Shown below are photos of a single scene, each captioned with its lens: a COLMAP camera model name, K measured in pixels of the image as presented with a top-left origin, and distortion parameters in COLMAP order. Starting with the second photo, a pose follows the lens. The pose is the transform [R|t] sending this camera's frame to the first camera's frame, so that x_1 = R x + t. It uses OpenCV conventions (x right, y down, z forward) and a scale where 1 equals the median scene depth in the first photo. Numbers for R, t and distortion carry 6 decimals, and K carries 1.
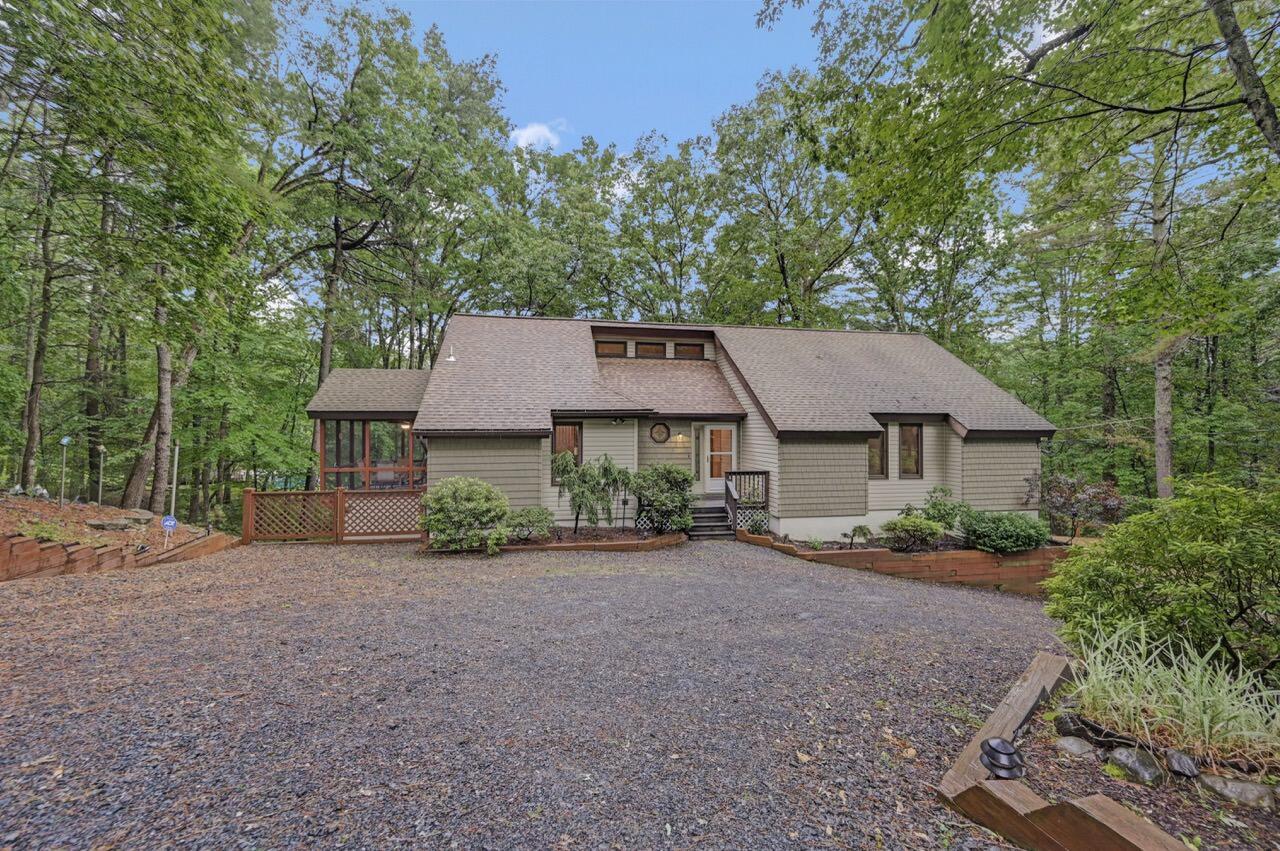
lens RADIAL K [[521.8, 0, 640.4], [0, 521.8, 408.9], [0, 0, 1]] dist [0.001059, 0.000017]
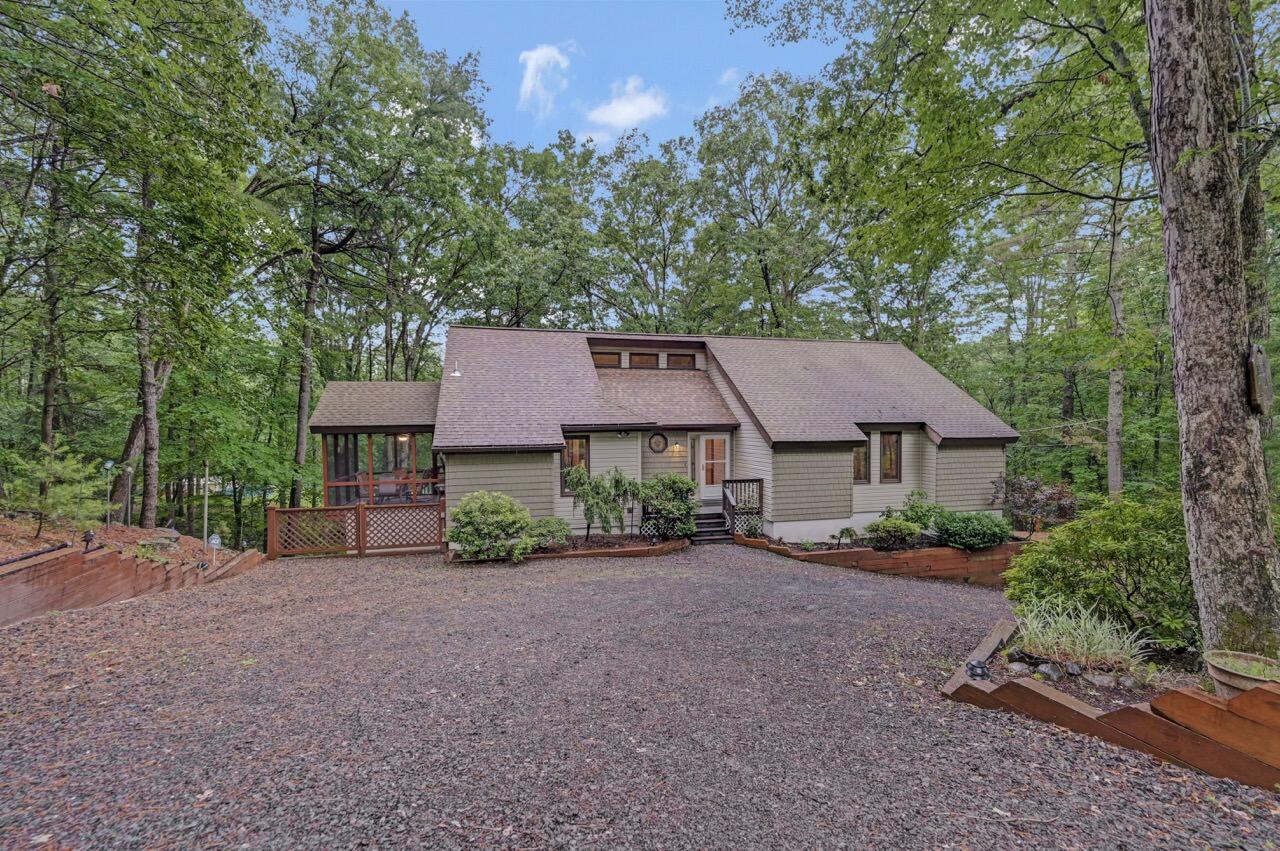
lens RADIAL K [[553.4, 0, 640.0], [0, 553.4, 425.5], [0, 0, 1]] dist [-0.000838, 0.000041]
pose [[0.997635, -0.009534, 0.068073, -0.075149], [0.006987, 0.999270, 0.037567, -0.031487], [-0.068382, -0.037003, 0.996973, -0.100298]]
